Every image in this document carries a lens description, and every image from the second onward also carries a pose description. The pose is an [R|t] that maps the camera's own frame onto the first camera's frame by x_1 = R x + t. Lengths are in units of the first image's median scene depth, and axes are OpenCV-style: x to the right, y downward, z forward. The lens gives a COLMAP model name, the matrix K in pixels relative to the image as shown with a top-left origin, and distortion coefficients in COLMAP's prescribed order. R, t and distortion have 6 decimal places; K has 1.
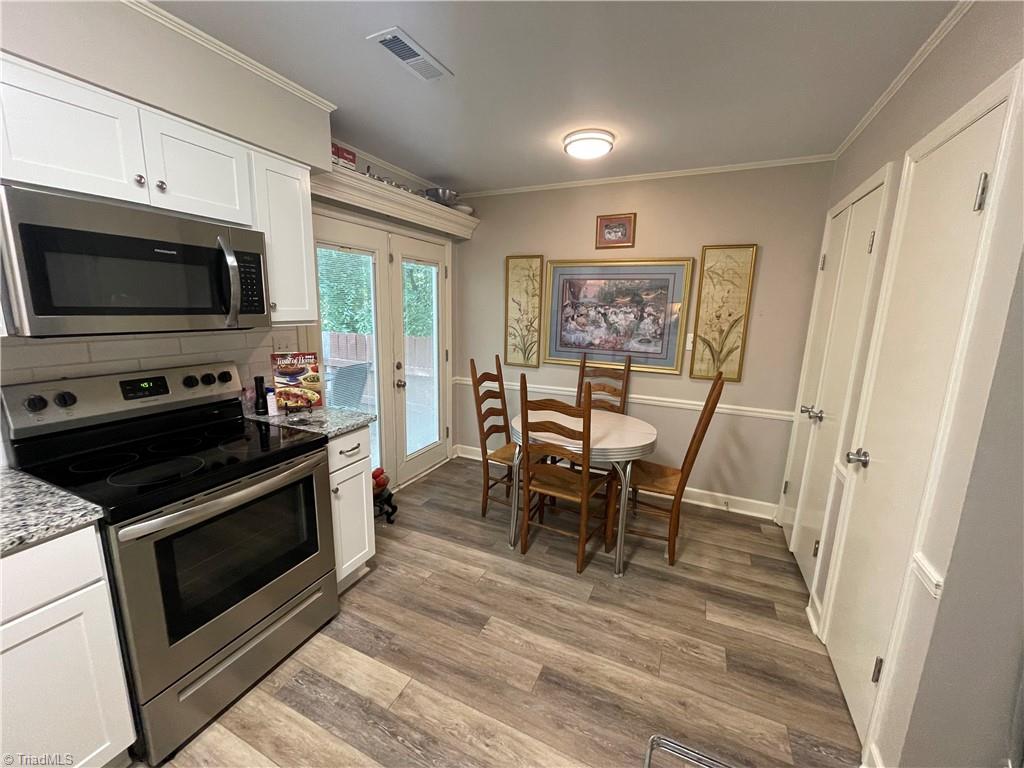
lens RADIAL K [[411.4, 0, 518.4], [0, 411.4, 380.6], [0, 0, 1]] dist [0.002832, -0.001086]
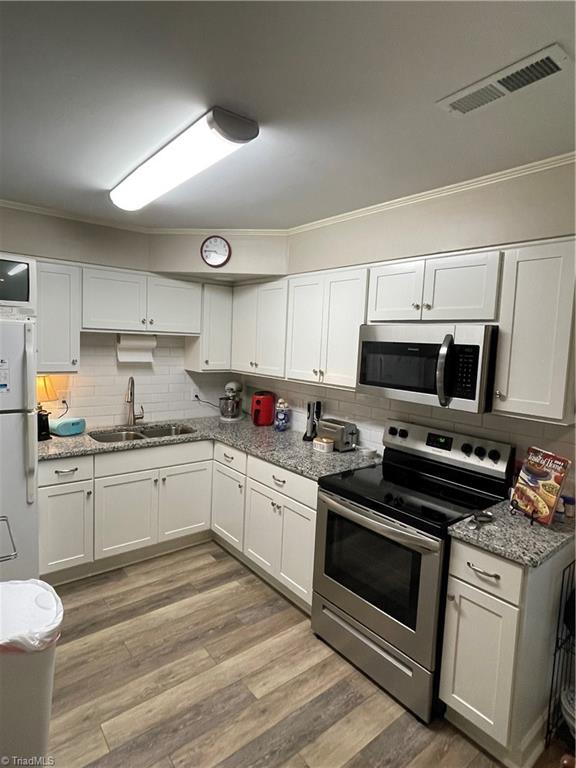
lens RADIAL K [[418.6, 0, 287.3], [0, 418.6, 380.1], [0, 0, 1]] dist [-0.001151, -0.000660]
pose [[-0.453762, 0.037640, -0.890328, 0.591232], [-0.219214, 0.963691, 0.152466, -0.288093], [0.863739, 0.264355, -0.429034, 1.102268]]
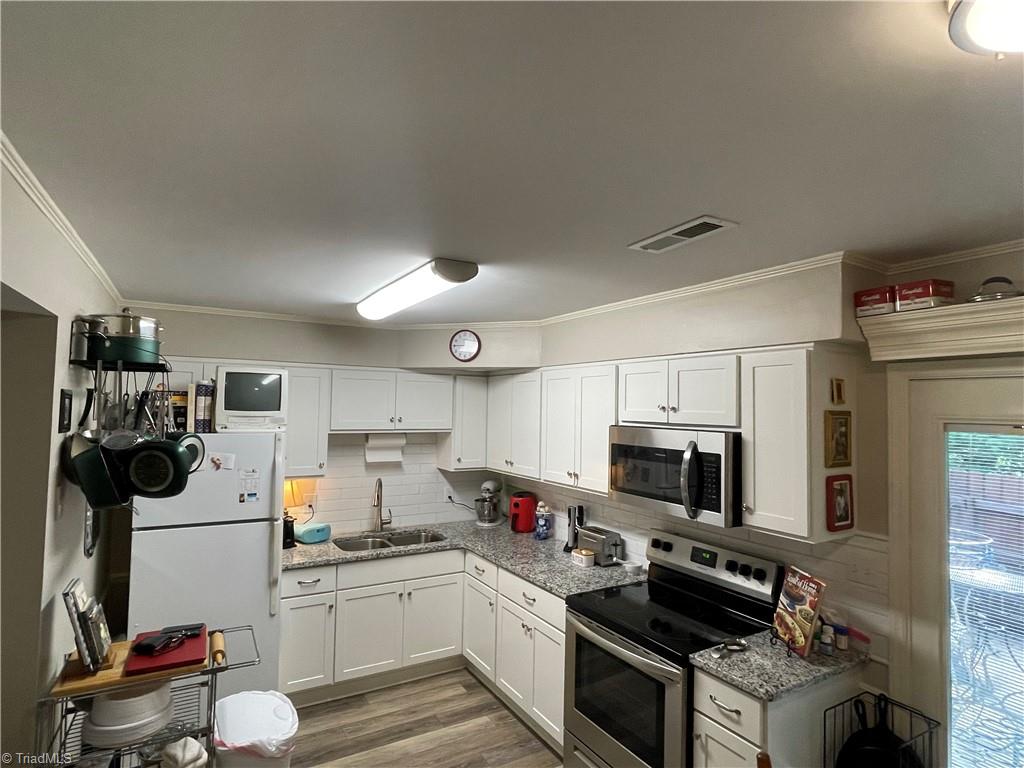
lens RADIAL K [[544.2, 0, 508.7], [0, 544.2, 392.9], [0, 0, 1]] dist [-0.000590, -0.003404]
pose [[-0.584050, -0.058363, -0.809617, 0.789949], [-0.182584, 0.981298, 0.060975, -0.458268], [0.790916, 0.183436, -0.583783, 1.392789]]
